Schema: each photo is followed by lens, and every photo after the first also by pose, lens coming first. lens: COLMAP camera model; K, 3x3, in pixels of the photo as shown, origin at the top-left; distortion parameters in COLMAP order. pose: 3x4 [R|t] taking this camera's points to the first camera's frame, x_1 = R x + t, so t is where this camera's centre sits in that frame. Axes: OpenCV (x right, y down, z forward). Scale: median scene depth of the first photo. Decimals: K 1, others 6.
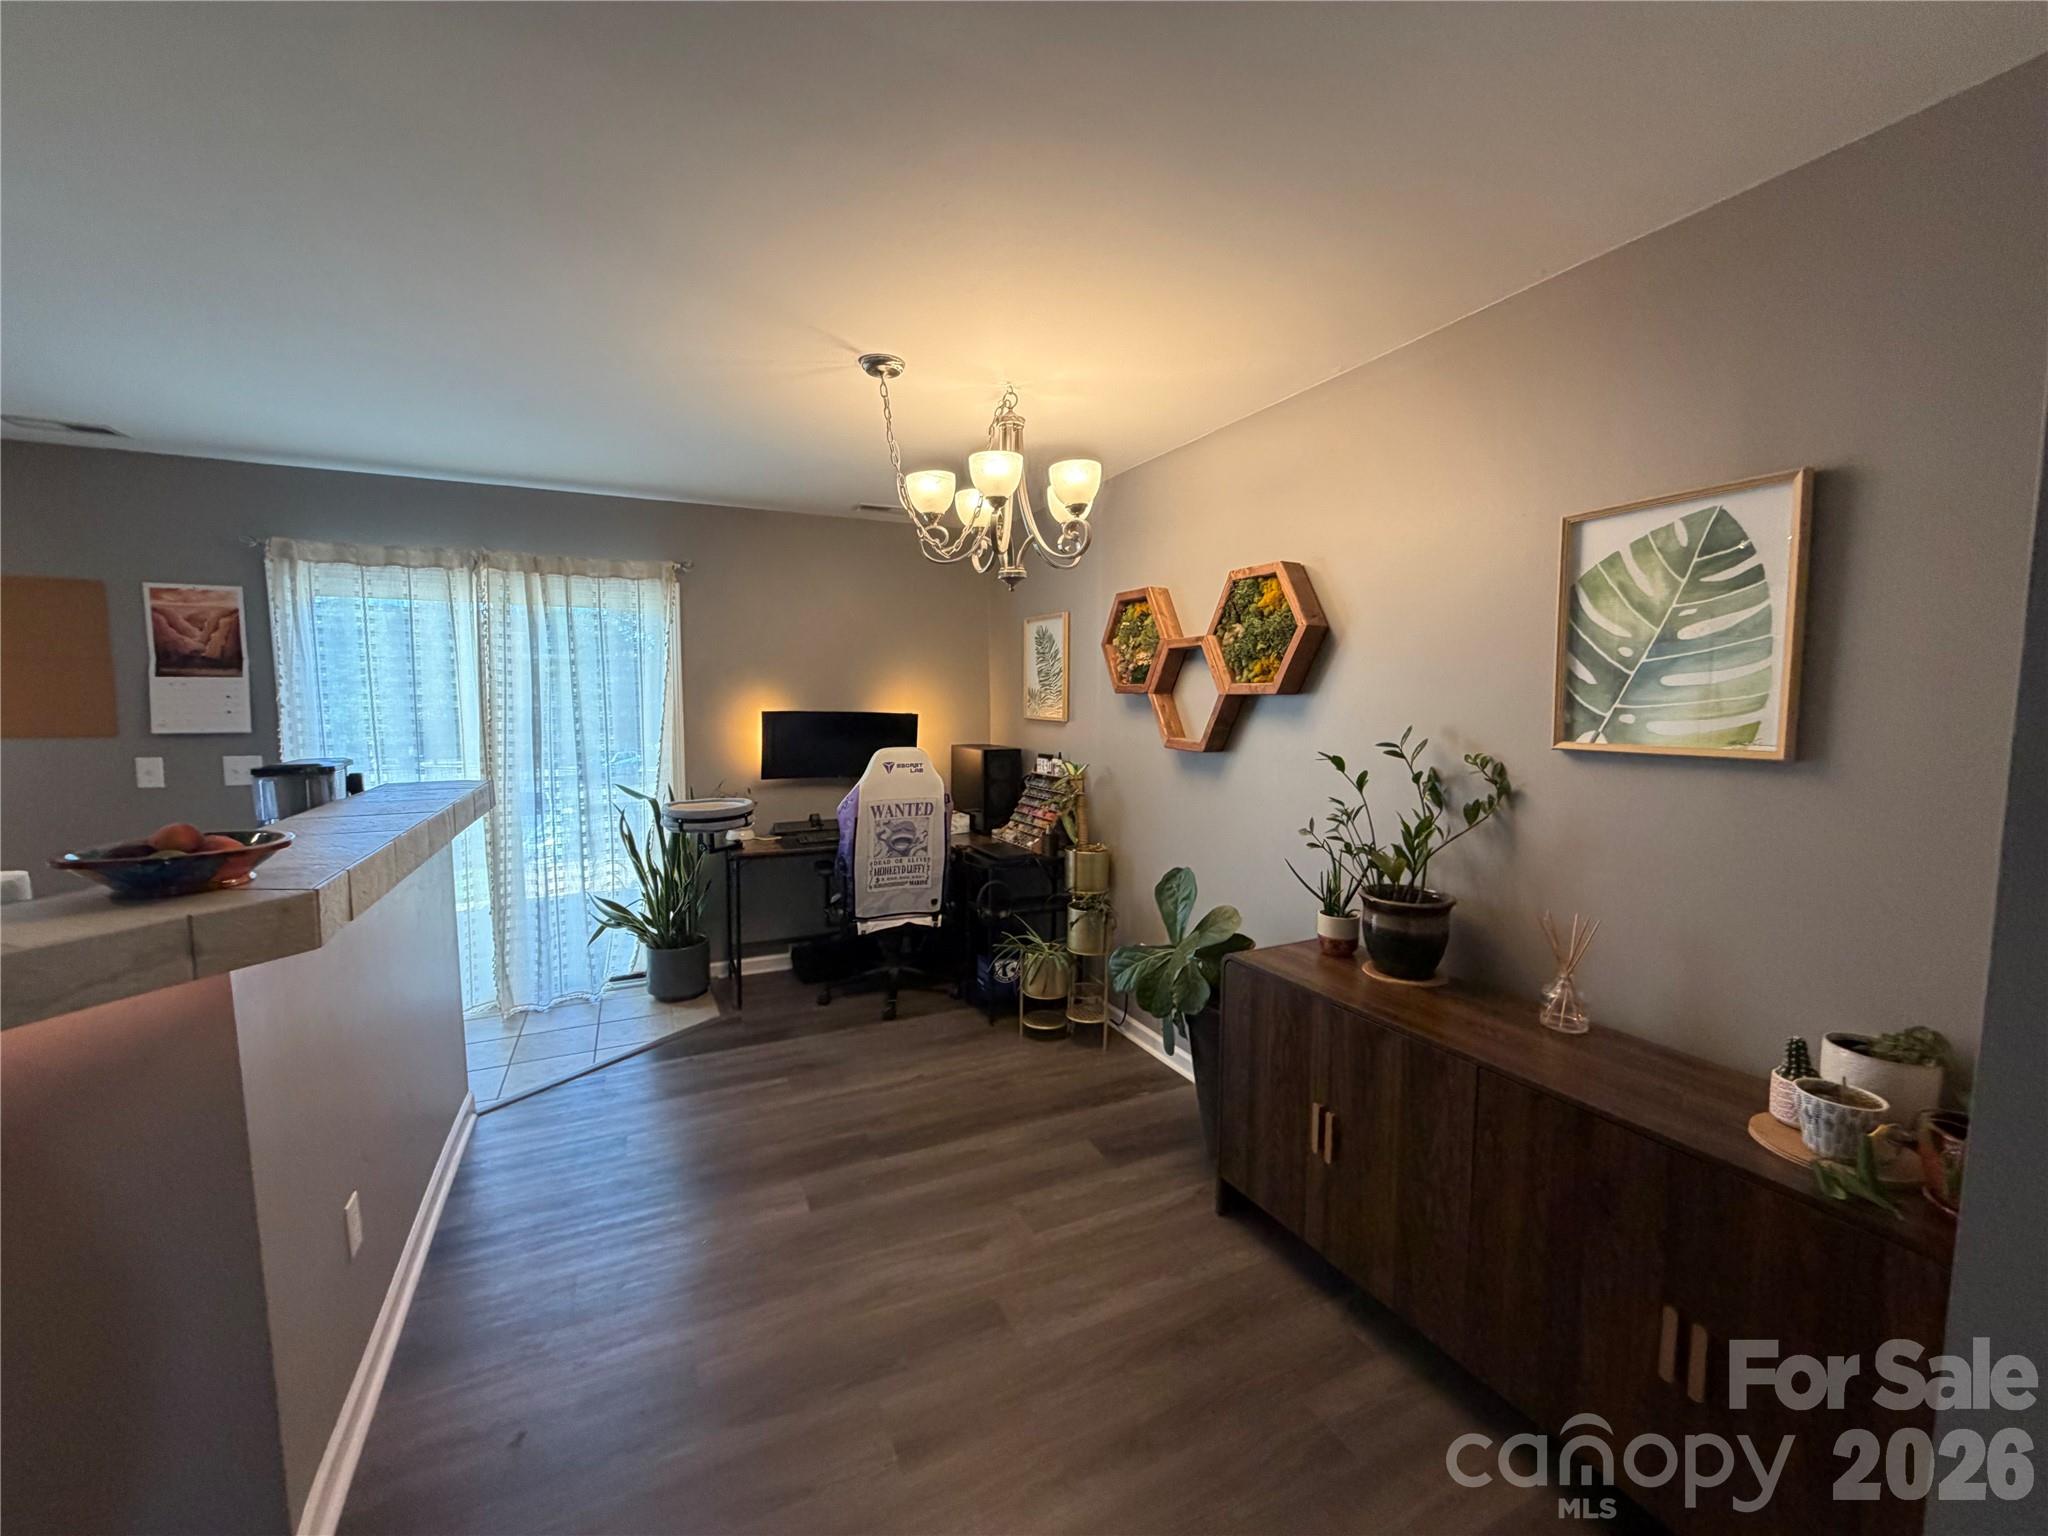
lens RADIAL K [[818.1, 0, 1021.5], [0, 818.1, 765.3], [0, 0, 1]] dist [0.001101, -0.000635]
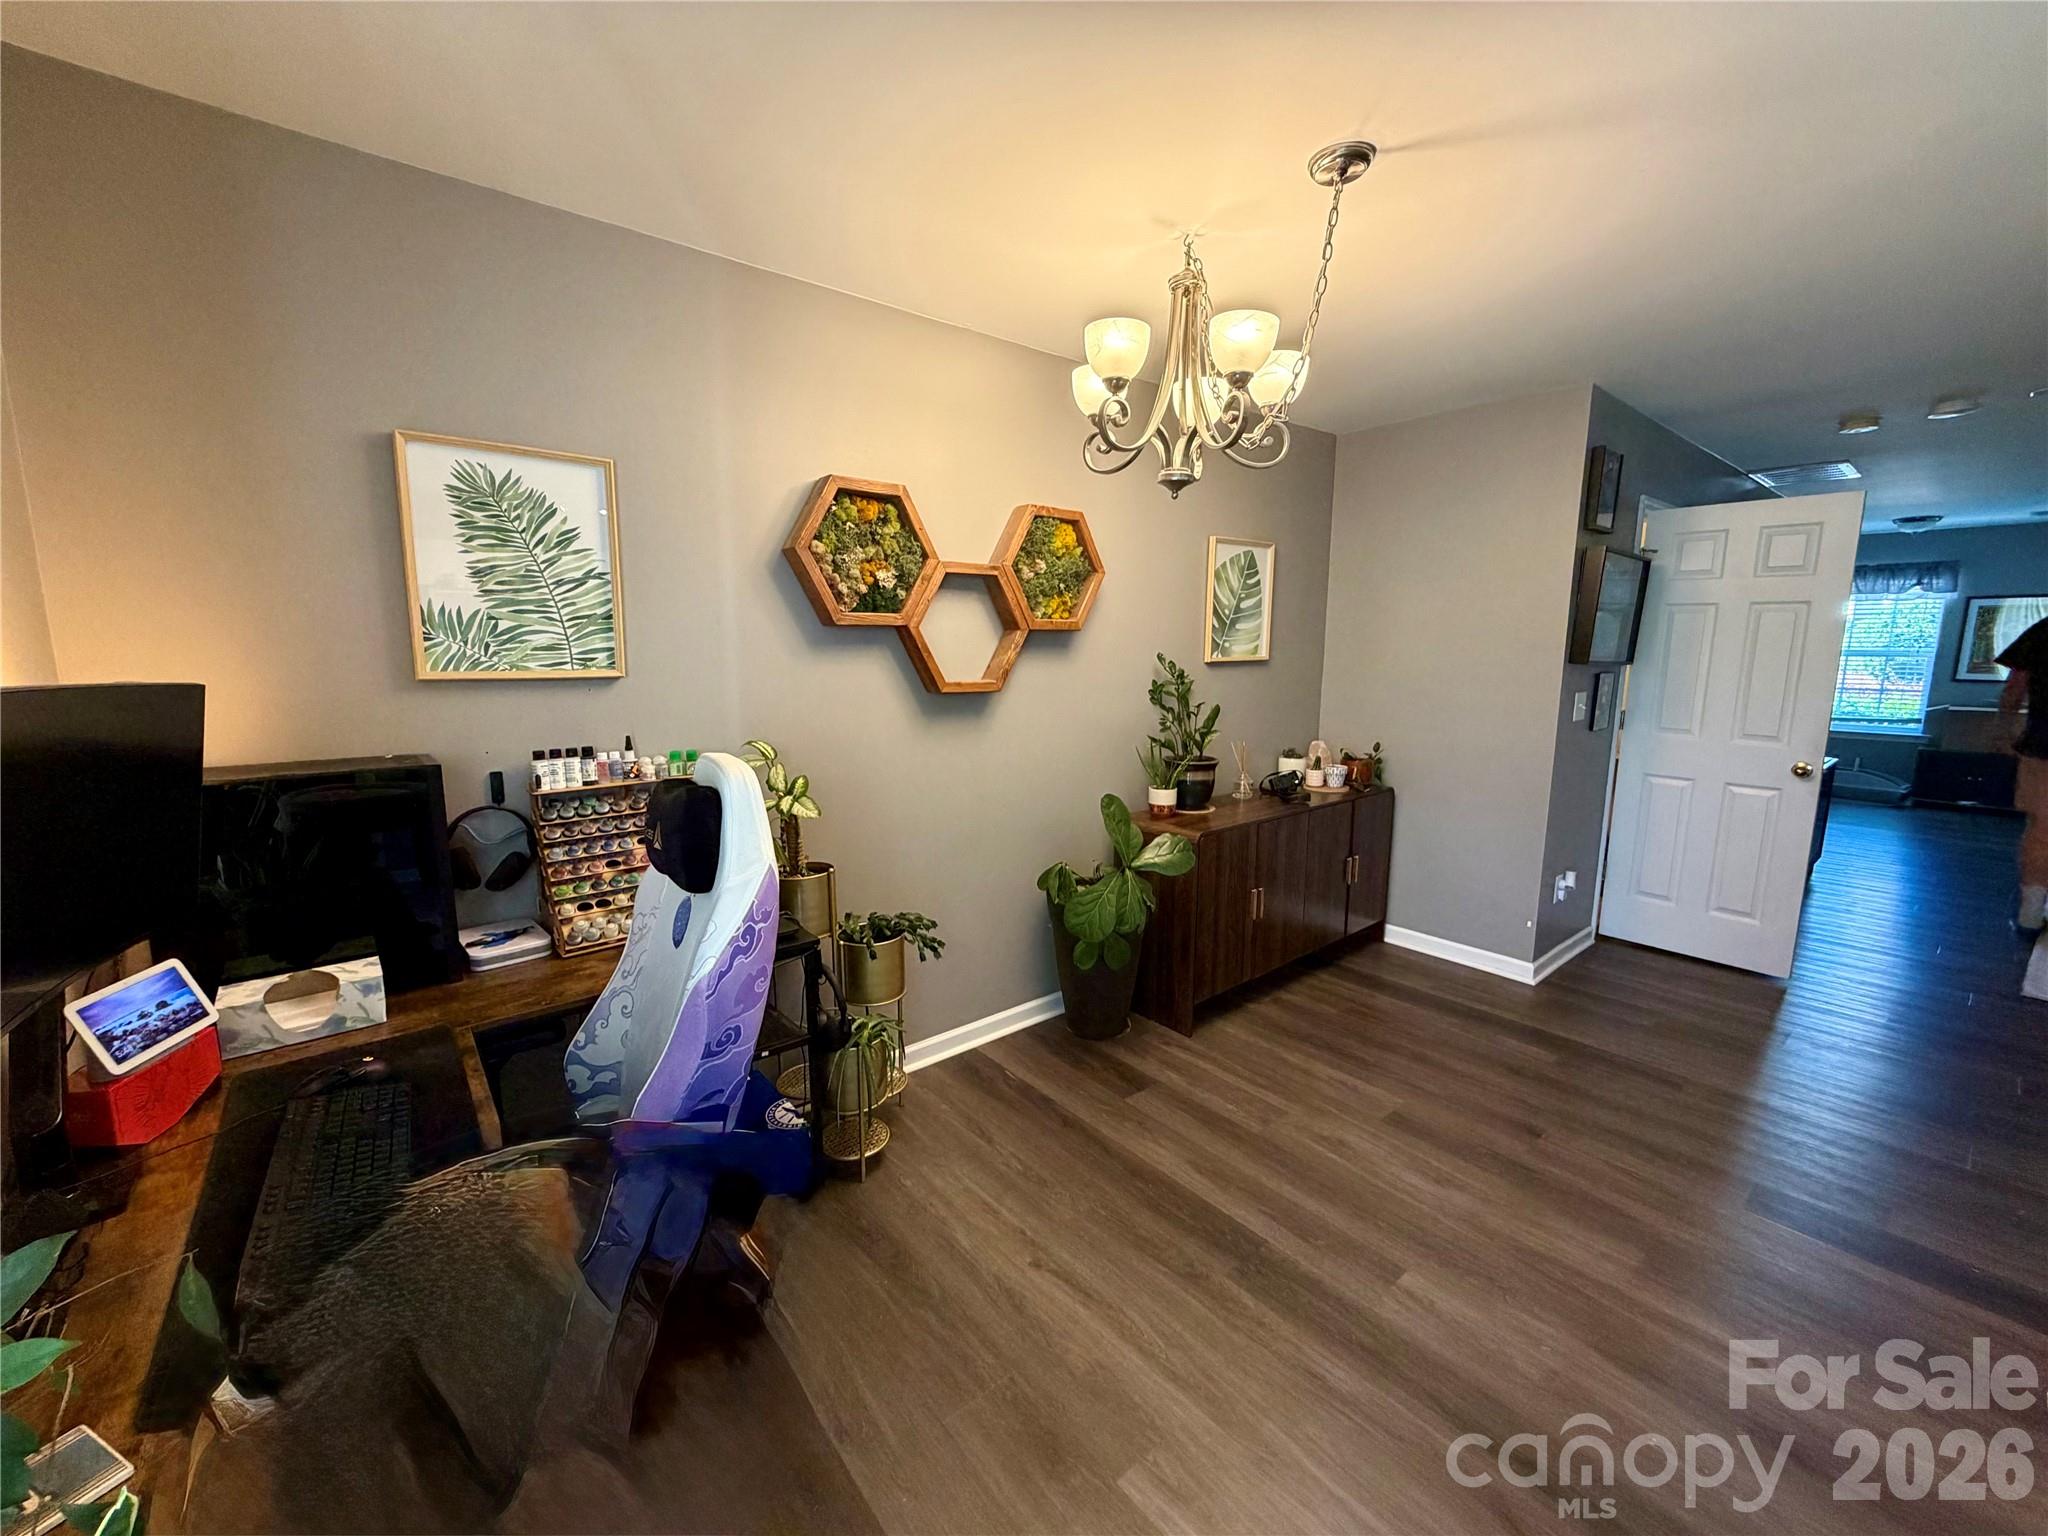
lens RADIAL K [[818.1, 0, 1023.6], [0, 818.1, 765.6], [0, 0, 1]] dist [0.001101, -0.000635]
pose [[-0.235659, -0.145396, 0.960898, -0.620317], [0.082163, 0.982224, 0.168773, -0.078631], [-0.968356, 0.118723, -0.219524, 1.055137]]
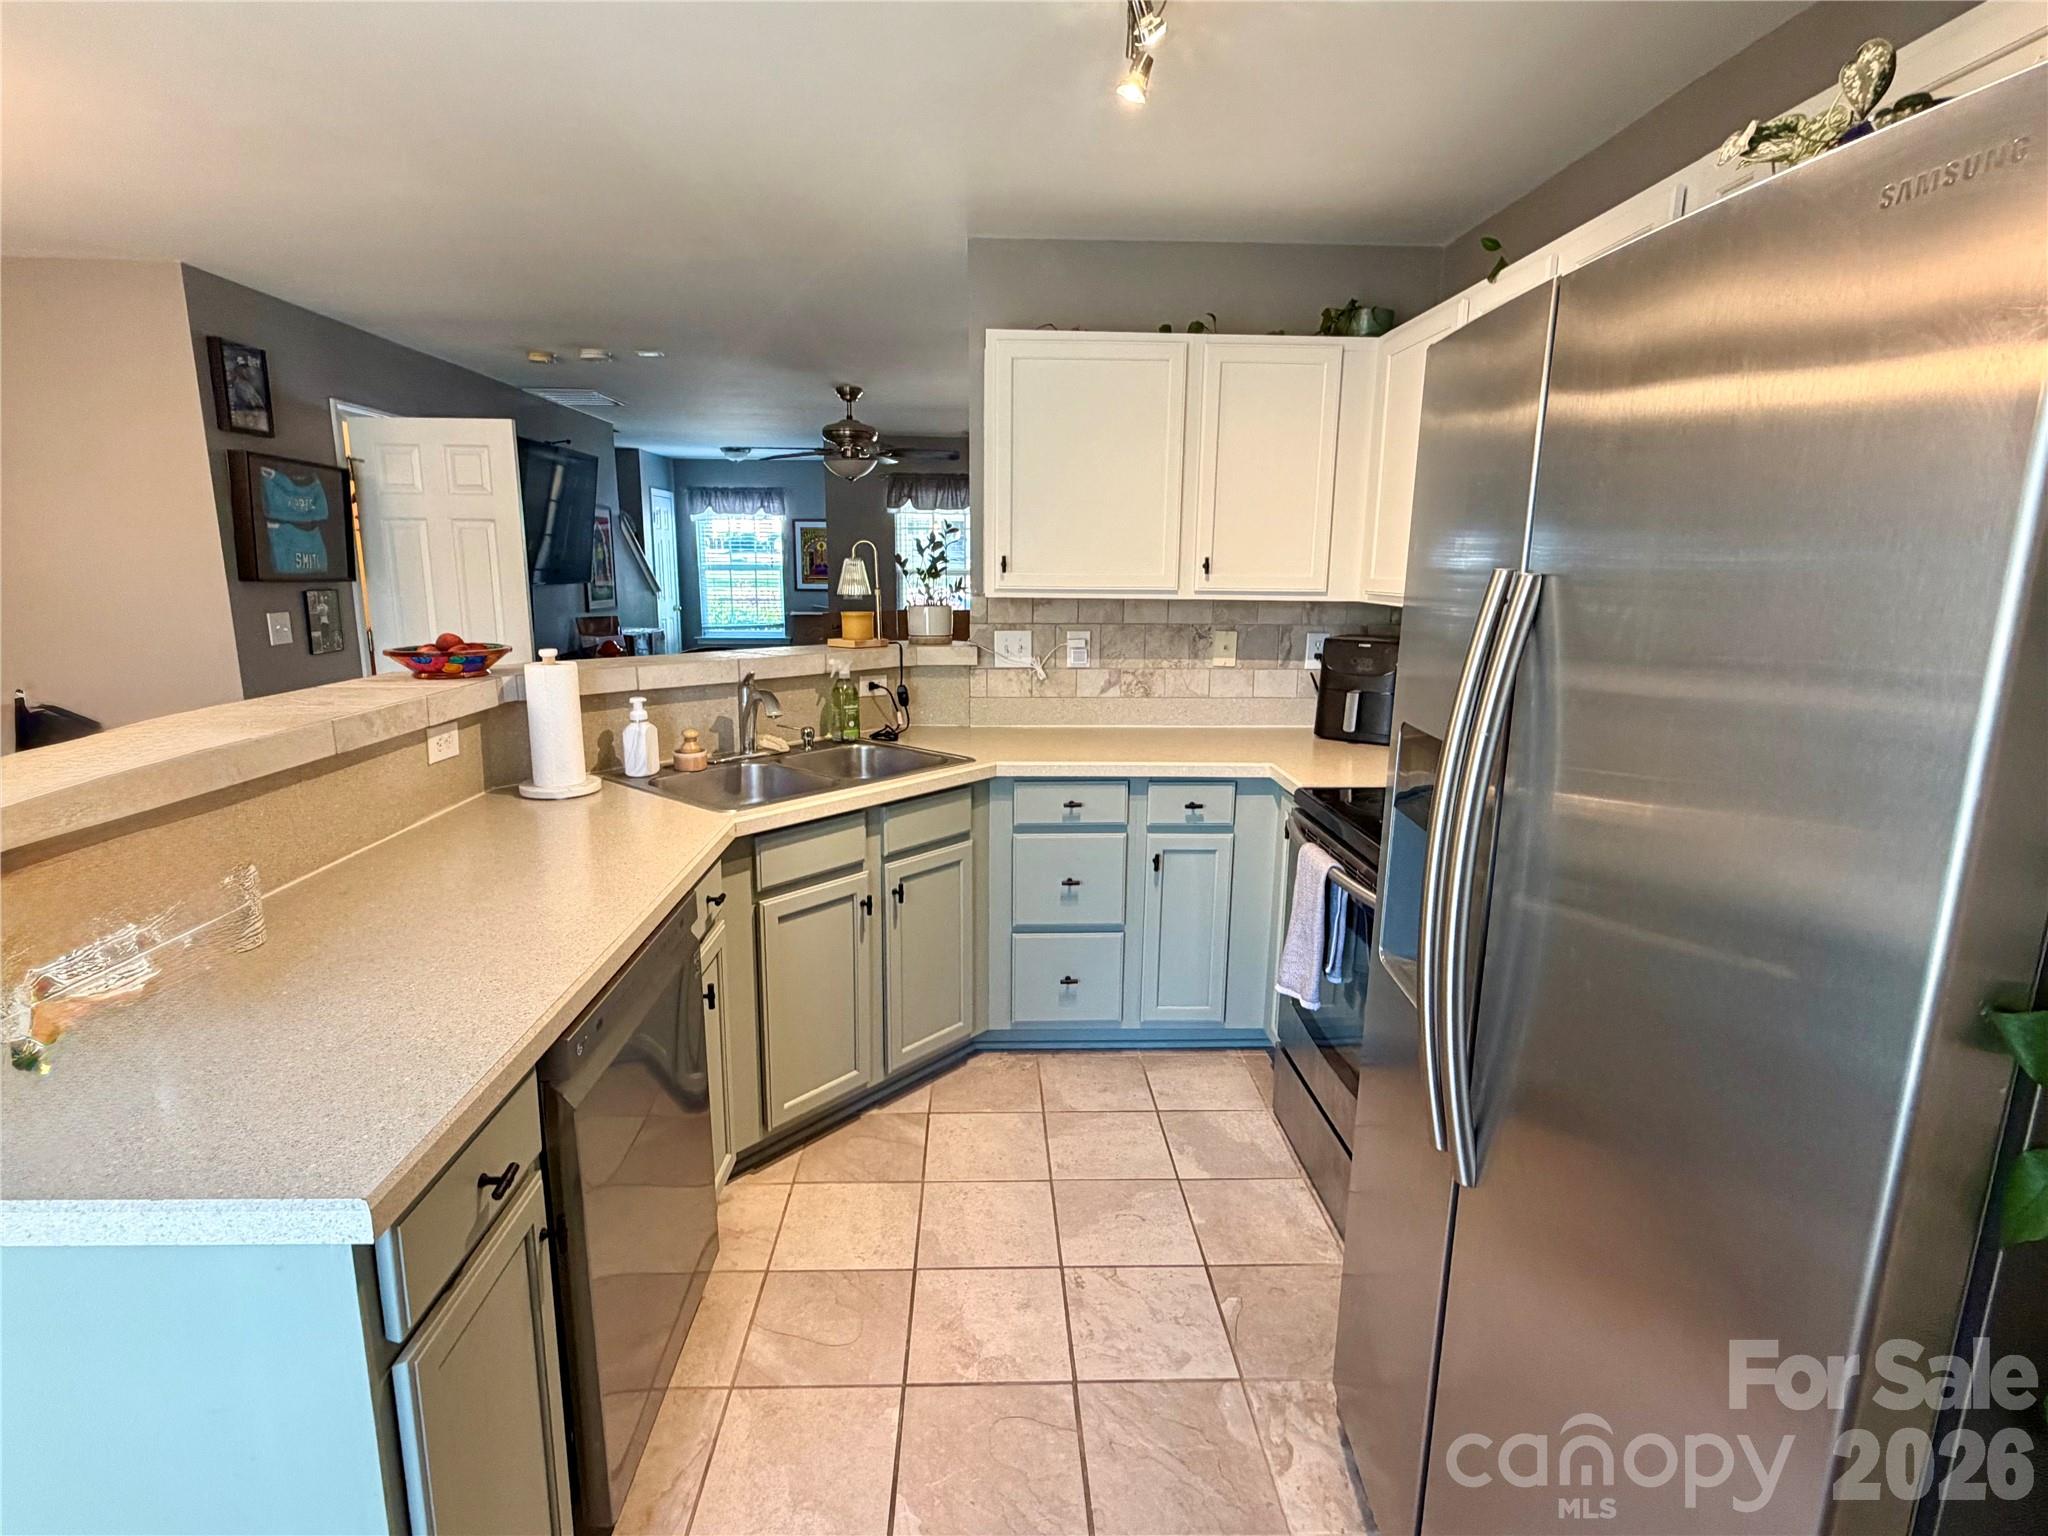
lens RADIAL K [[1030.3, 0, 1020.7], [0, 1030.3, 766.2], [0, 0, 1]] dist [0.000601, 0.001043]
pose [[-0.918665, -0.085520, 0.385670, -1.044251], [0.025883, 0.961157, 0.274785, -0.071925], [-0.394189, 0.262418, -0.880768, 0.886052]]
